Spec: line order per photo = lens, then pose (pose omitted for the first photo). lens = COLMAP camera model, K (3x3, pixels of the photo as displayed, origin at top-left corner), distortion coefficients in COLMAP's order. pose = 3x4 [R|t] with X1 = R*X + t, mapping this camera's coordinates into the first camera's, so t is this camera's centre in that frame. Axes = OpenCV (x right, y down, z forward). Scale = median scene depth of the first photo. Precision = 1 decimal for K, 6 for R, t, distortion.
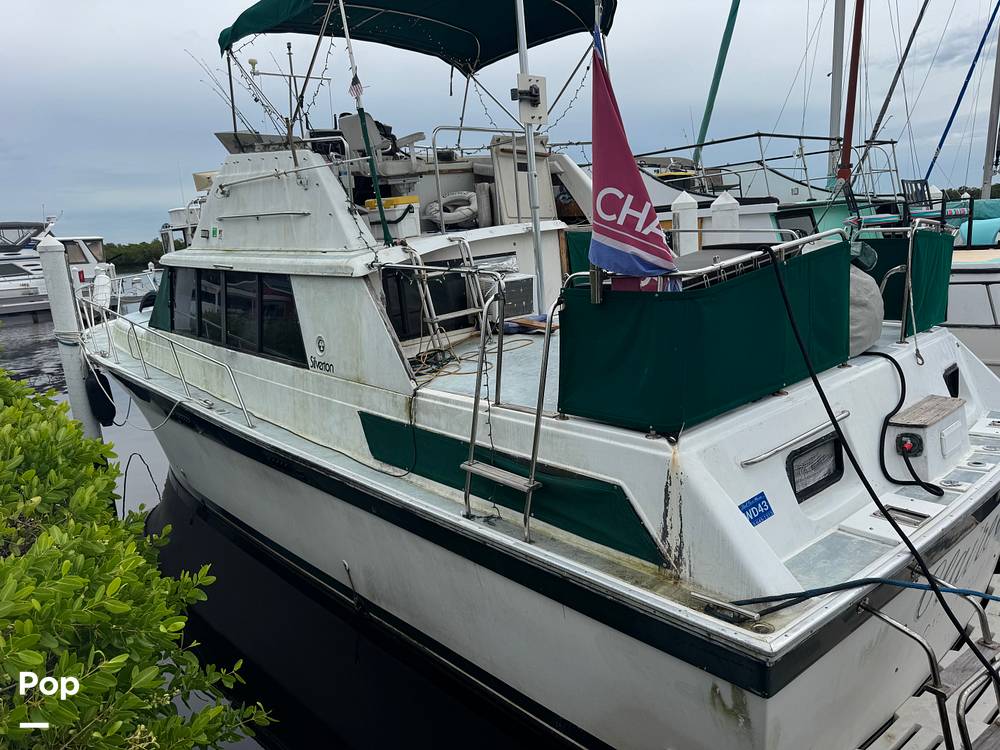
lens RADIAL K [[707.5, 0, 510.0], [0, 707.5, 379.5], [0, 0, 1]] dist [0.046640, -0.067024]
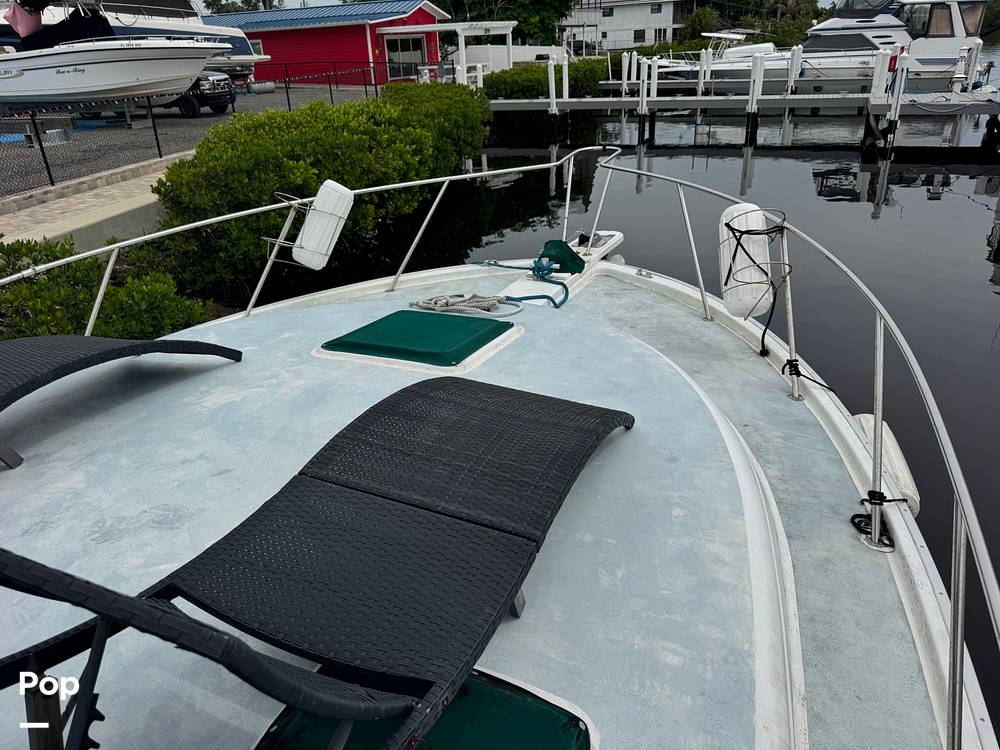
lens RADIAL K [[707.5, 0, 494.8], [0, 707.5, 392.0], [0, 0, 1]] dist [0.046640, -0.067024]
pose [[0.407917, 0.446047, -0.796646, -0.265823], [-0.169149, 0.894356, 0.414144, -0.503038], [0.897213, -0.034185, 0.440272, 2.004411]]
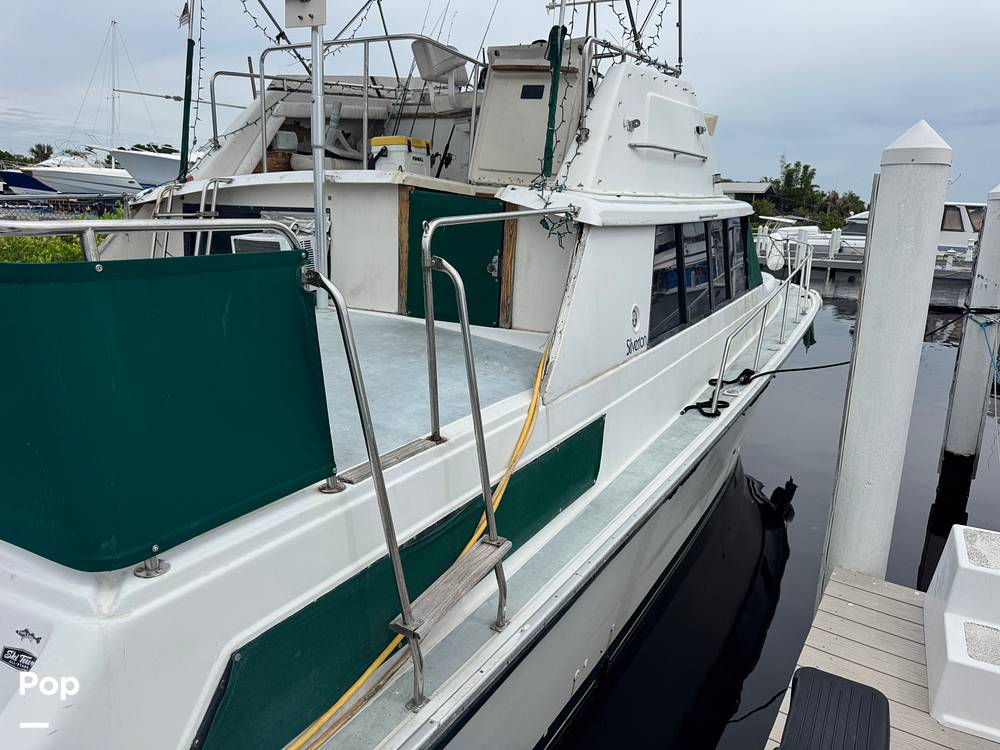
lens RADIAL K [[707.5, 0, 499.6], [0, 707.5, 375.4], [0, 0, 1]] dist [0.046640, -0.067024]
pose [[0.321562, 0.282967, -0.903619, 0.925754], [-0.246277, 0.946454, 0.208740, -0.257541], [0.914300, 0.155418, 0.374032, 1.092802]]
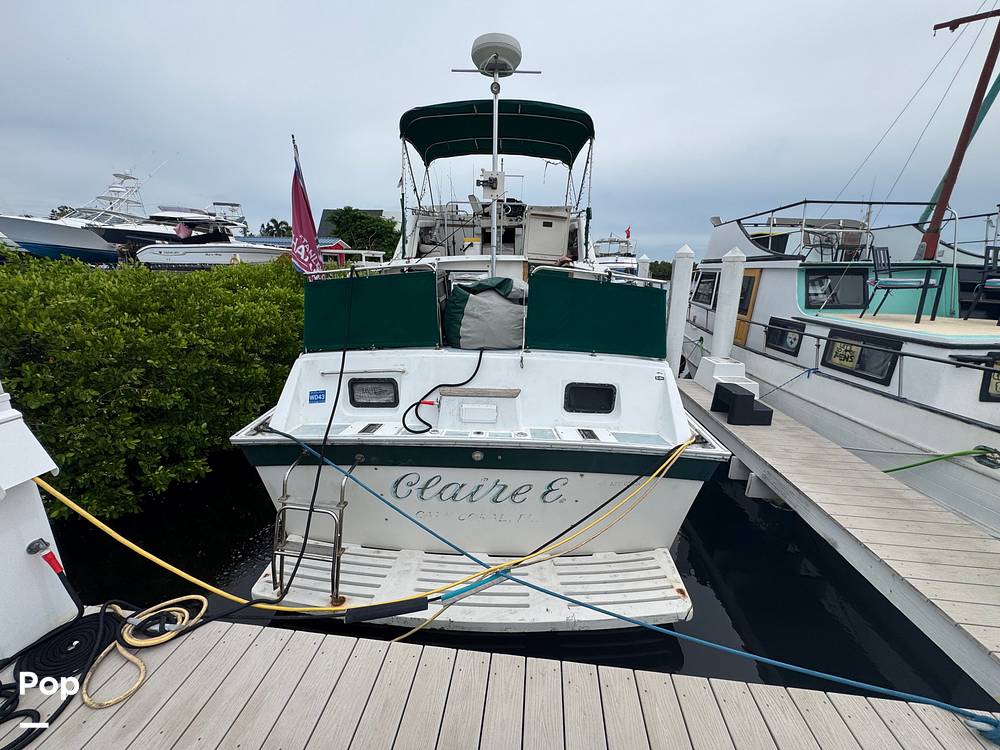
lens RADIAL K [[400.5, 0, 500.4], [0, 400.5, 374.8], [0, 0, 1]] dist [-0.004546, 0.000844]
pose [[0.723022, 0.259161, -0.640371, 0.904846], [-0.213388, 0.965418, 0.149778, -0.099196], [0.657042, 0.028355, 0.753320, 0.306314]]
